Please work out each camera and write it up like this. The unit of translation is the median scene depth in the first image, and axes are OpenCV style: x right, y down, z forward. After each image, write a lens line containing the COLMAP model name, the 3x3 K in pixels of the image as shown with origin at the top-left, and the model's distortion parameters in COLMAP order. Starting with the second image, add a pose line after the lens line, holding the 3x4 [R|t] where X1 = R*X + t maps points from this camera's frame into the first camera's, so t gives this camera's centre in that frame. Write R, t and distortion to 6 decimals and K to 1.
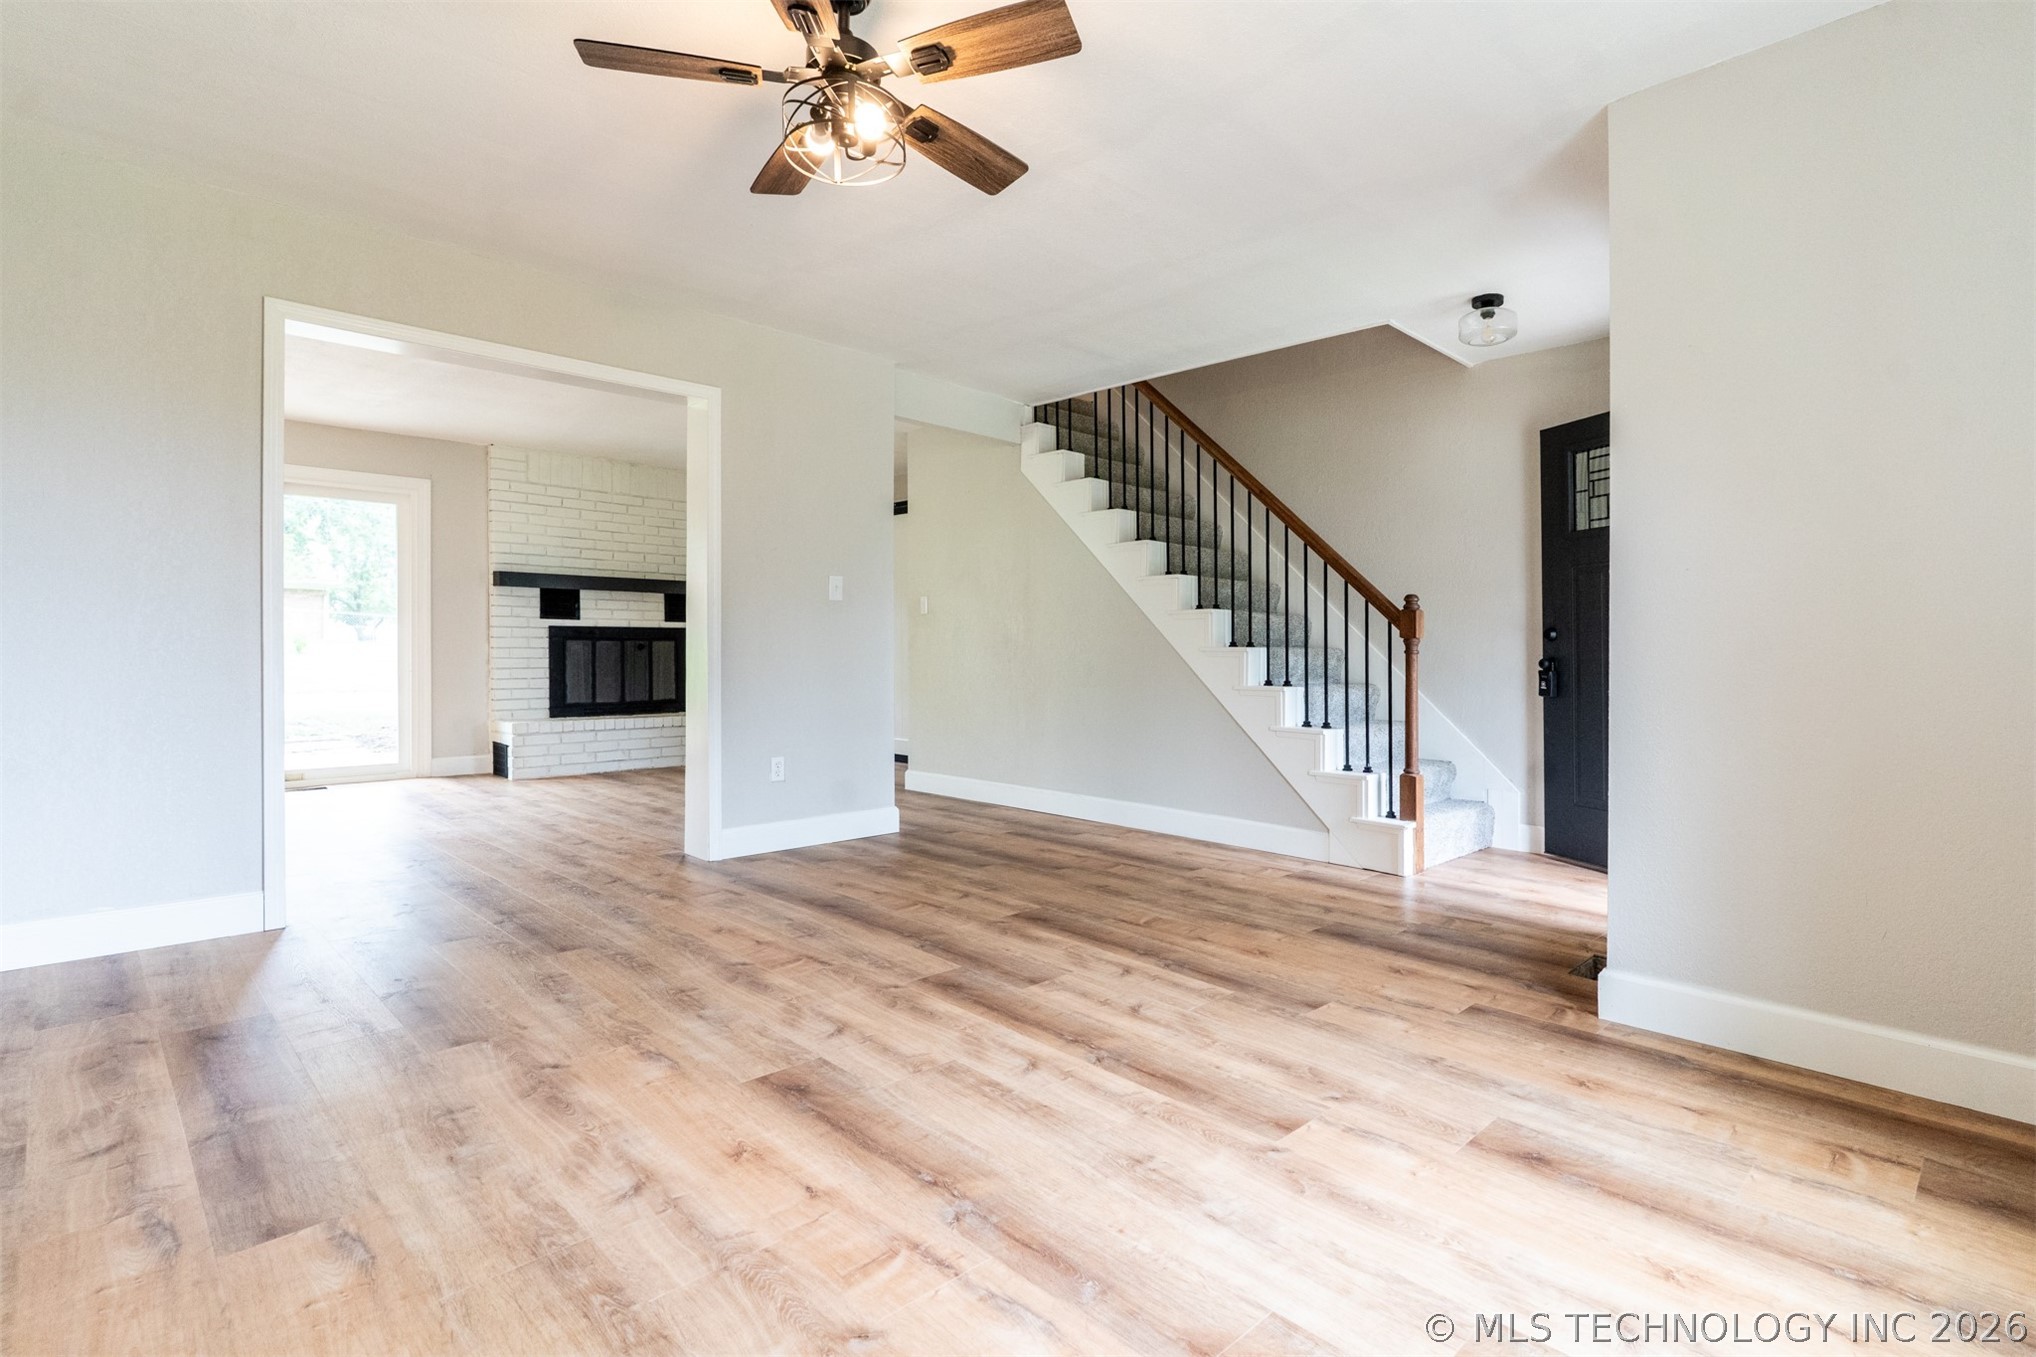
lens RADIAL K [[982.2, 0, 1013.5], [0, 982.2, 661.0], [0, 0, 1]] dist [0.001664, -0.000666]
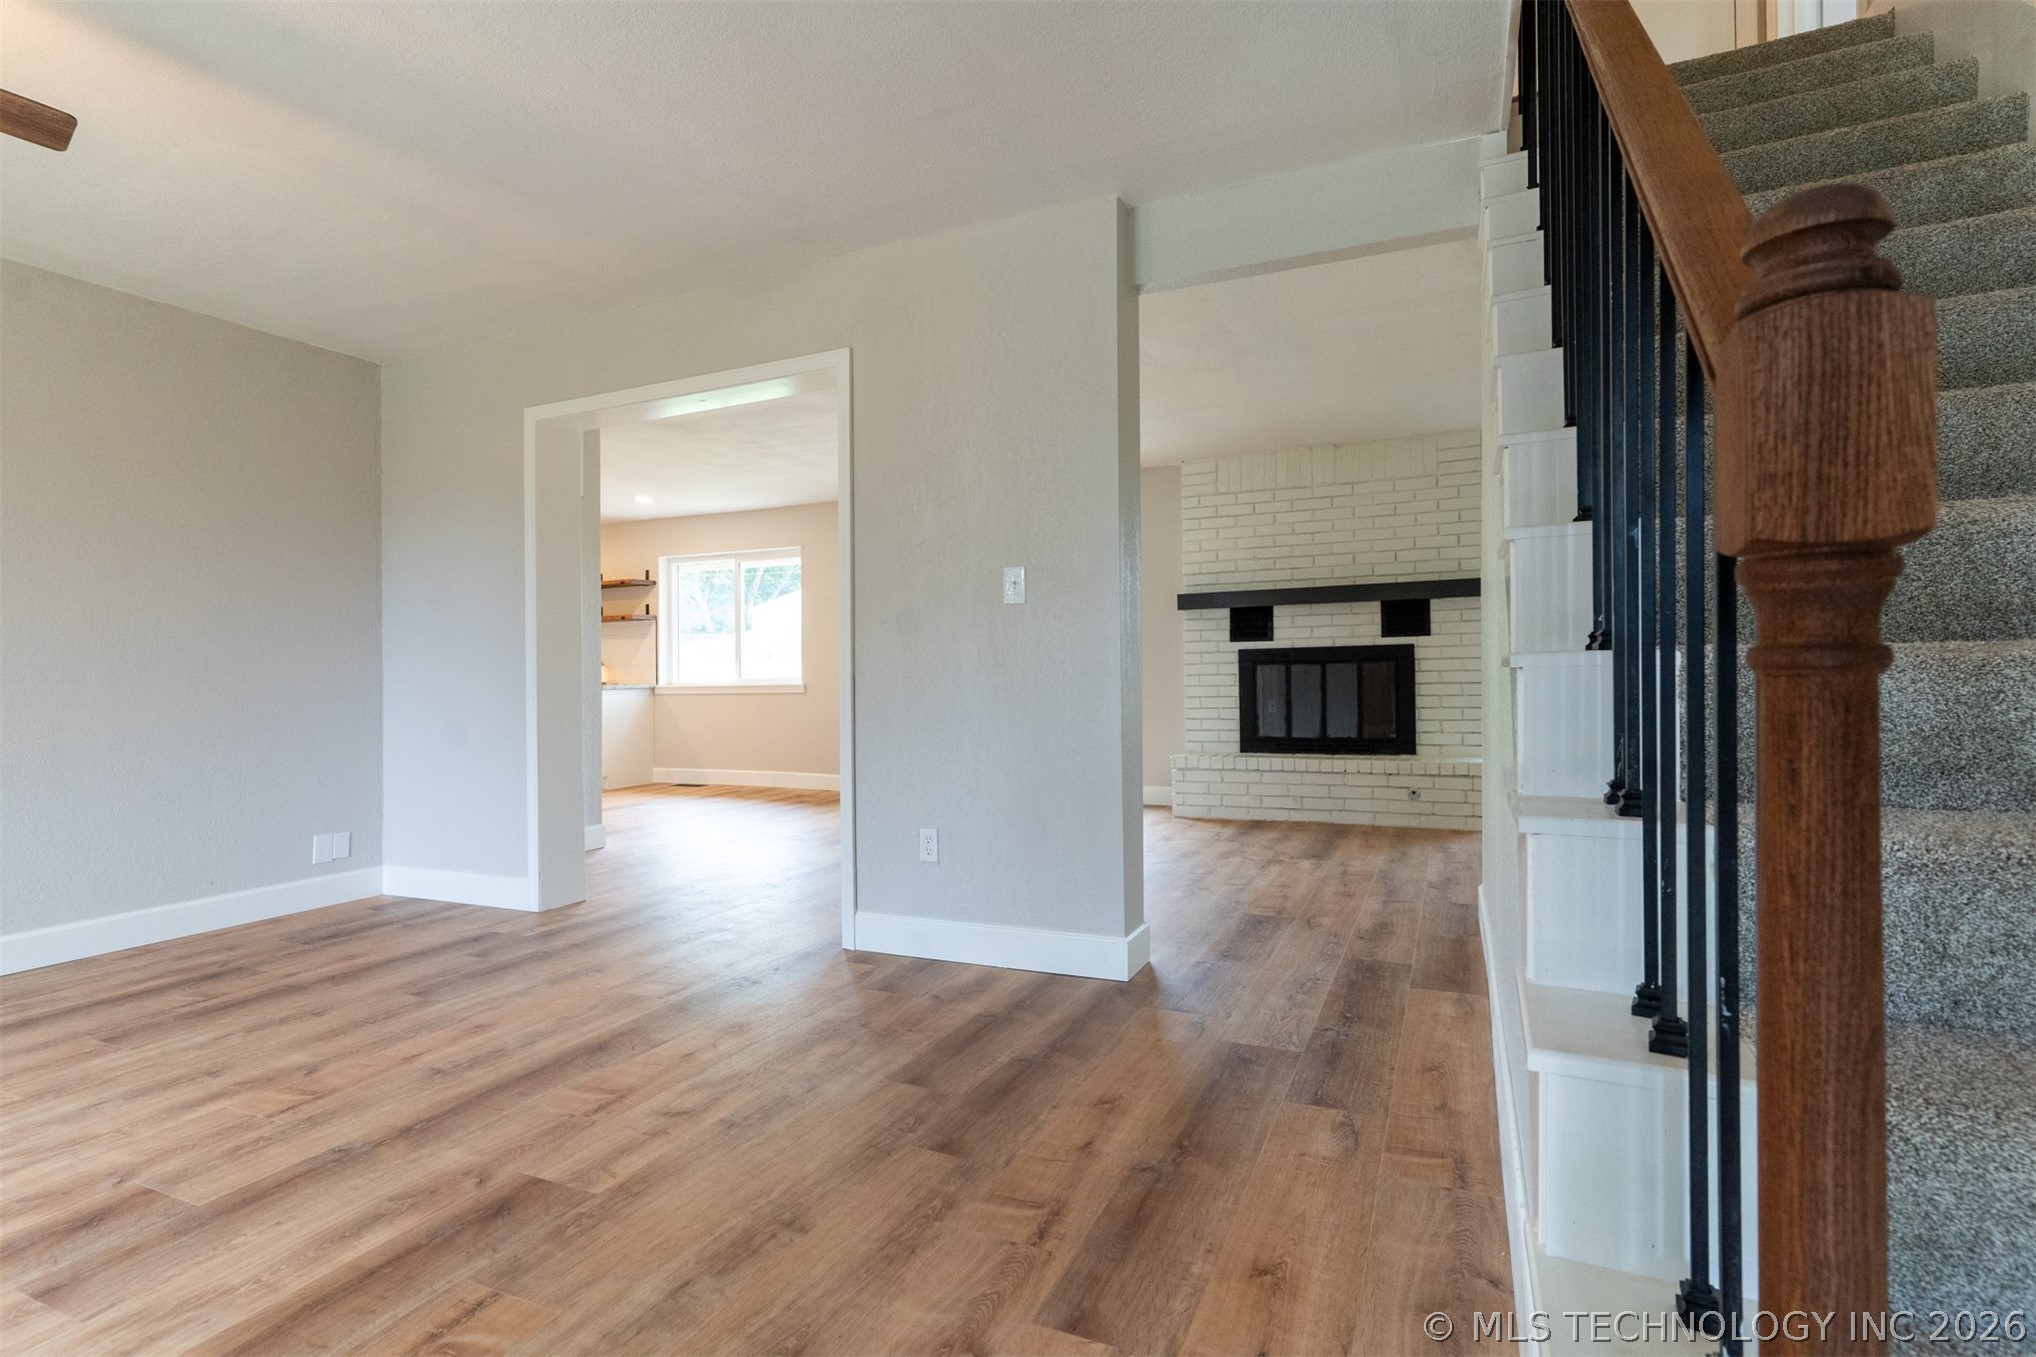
lens RADIAL K [[970.2, 0, 1012.4], [0, 970.2, 687.6], [0, 0, 1]] dist [0.000828, -0.001059]
pose [[0.376148, -0.002883, -0.926555, 0.700495], [0.008217, 0.999966, 0.000224, -0.008100], [0.926523, -0.007698, 0.376159, 1.247027]]
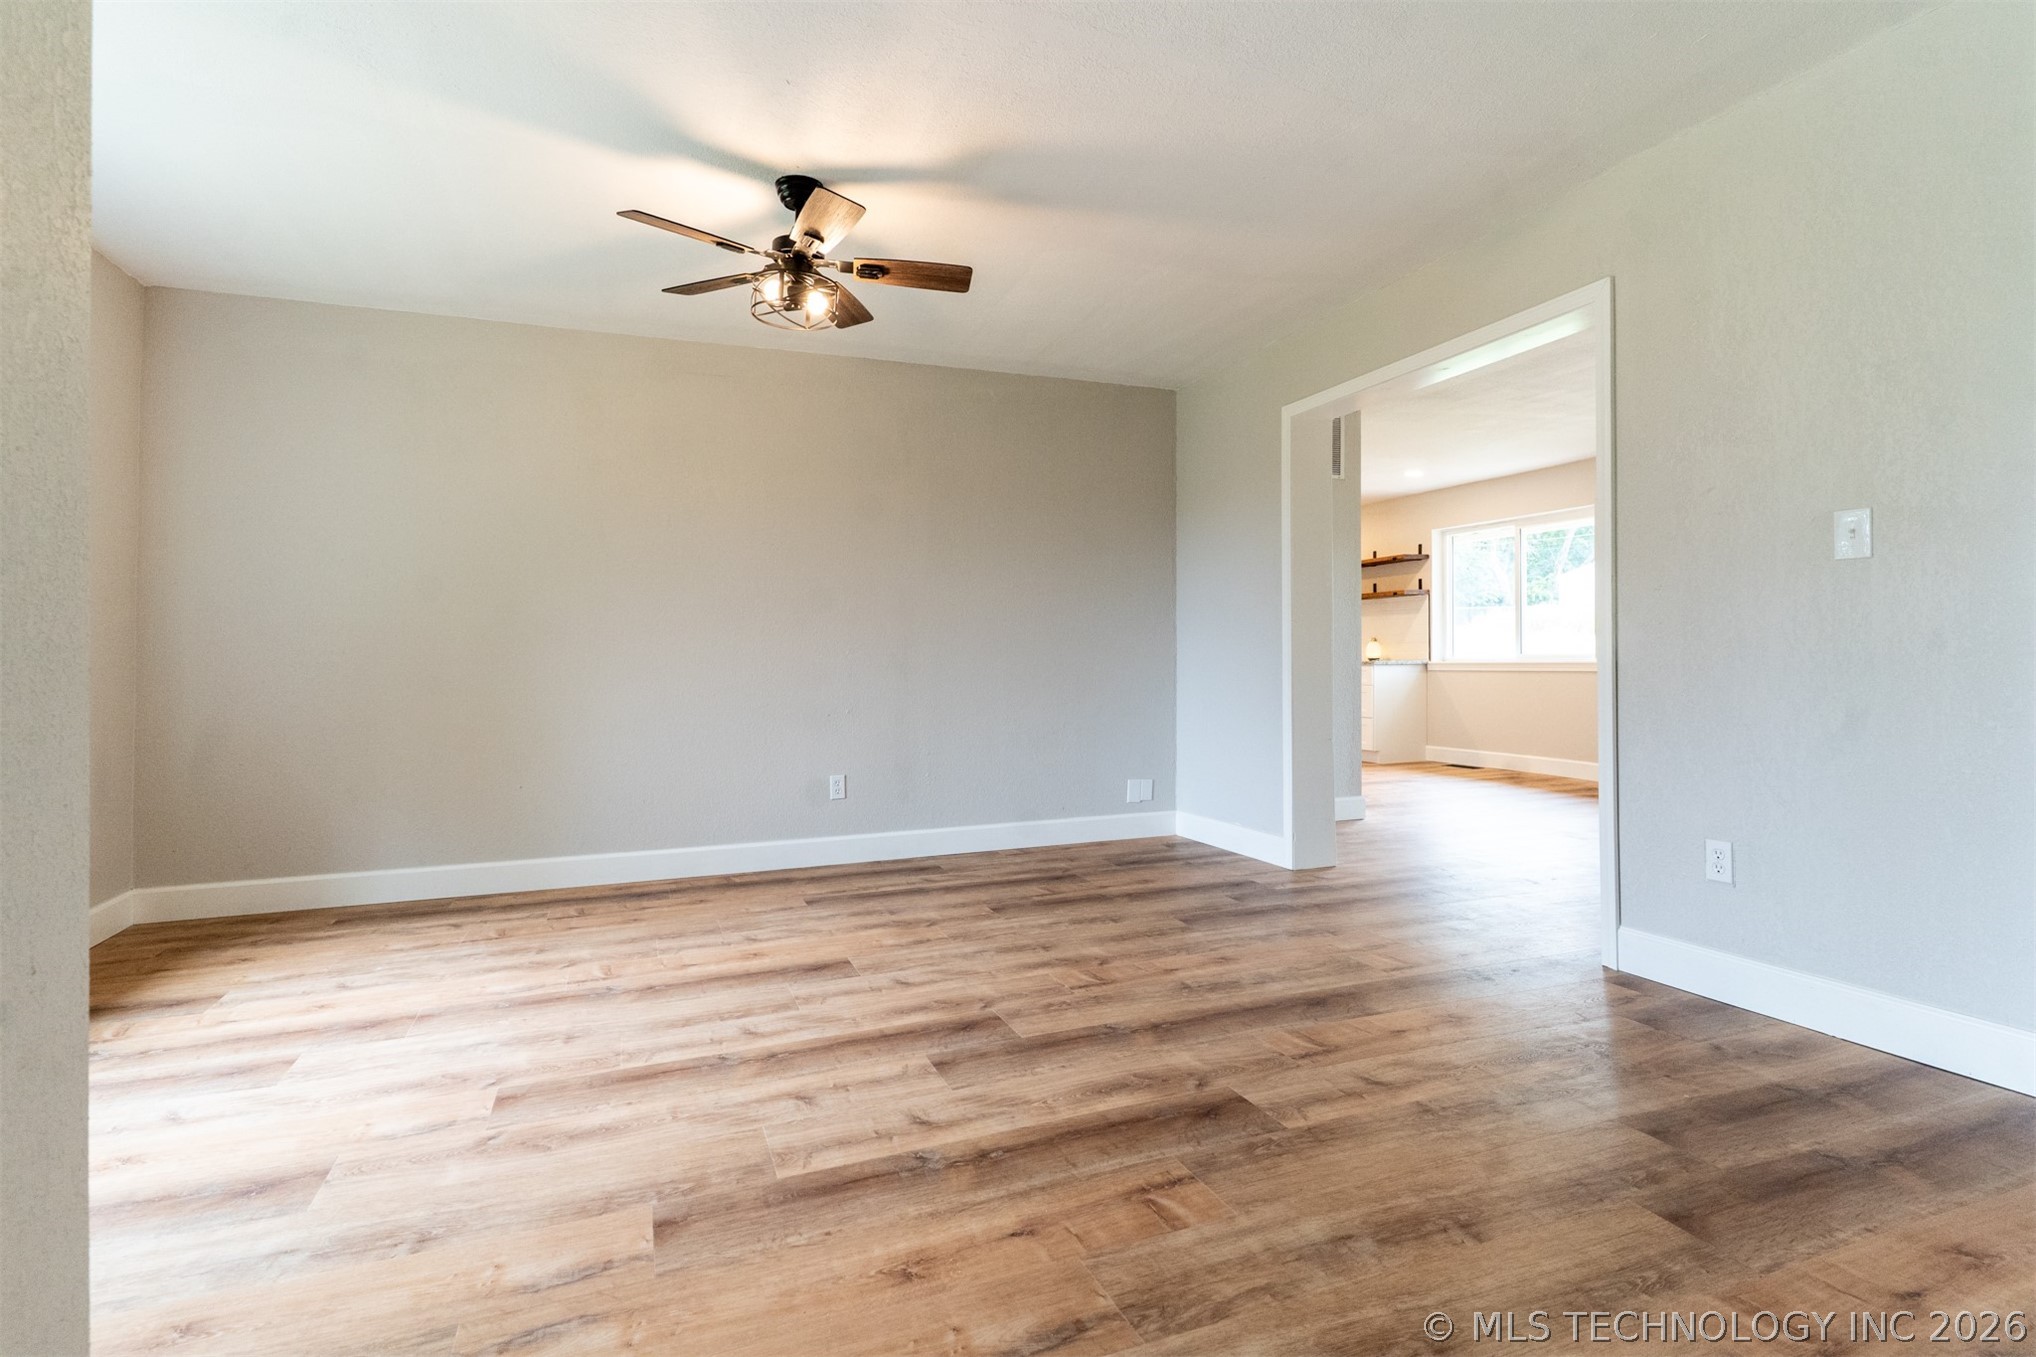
lens RADIAL K [[982.2, 0, 1013.5], [0, 982.2, 661.0], [0, 0, 1]] dist [0.001664, -0.000666]
pose [[-0.375516, -0.004840, -0.926803, 0.731681], [-0.005366, 0.999981, -0.003048, -0.008571], [0.926800, 0.003829, -0.375535, 1.309519]]
